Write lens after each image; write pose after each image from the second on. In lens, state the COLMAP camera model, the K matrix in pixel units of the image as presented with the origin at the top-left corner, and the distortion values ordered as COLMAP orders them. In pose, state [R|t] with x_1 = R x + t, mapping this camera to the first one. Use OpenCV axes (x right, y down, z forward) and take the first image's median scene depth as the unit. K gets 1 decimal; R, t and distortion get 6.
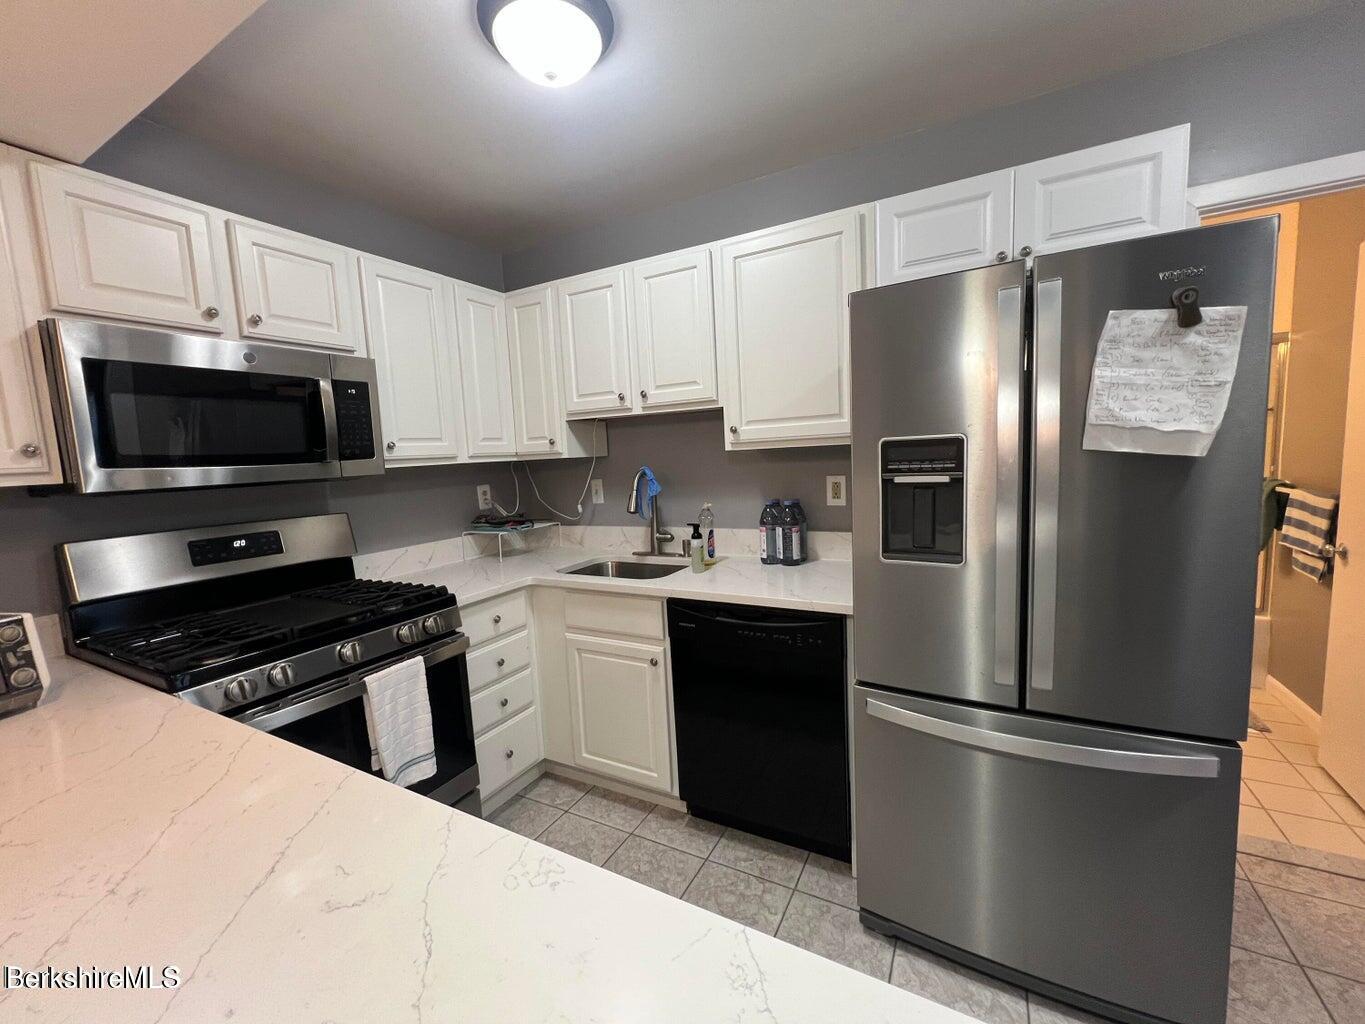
lens RADIAL K [[543.8, 0, 683.6], [0, 543.8, 514.8], [0, 0, 1]] dist [-0.002231, 0.000384]
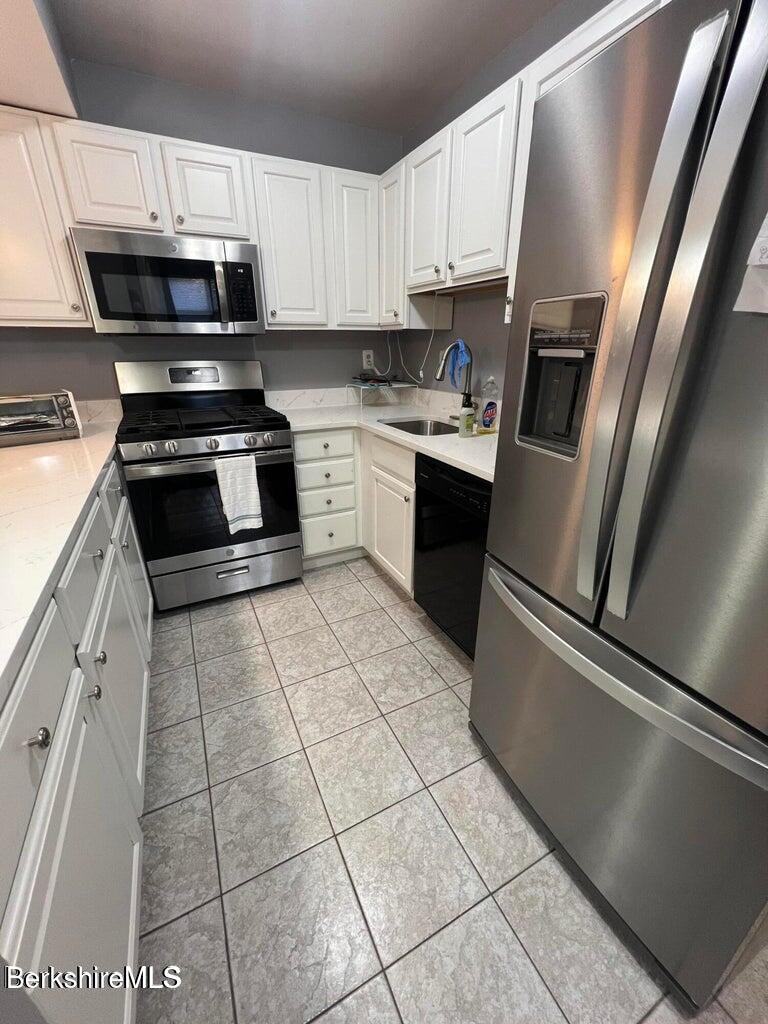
lens RADIAL K [[408.0, 0, 384.0], [0, 408.0, 512.4], [0, 0, 1]] dist [-0.002231, 0.000384]
pose [[0.822133, 0.260844, -0.506021, 0.390610], [-0.102142, 0.942017, 0.319641, -0.003872], [0.560057, -0.211101, 0.801107, 0.181056]]
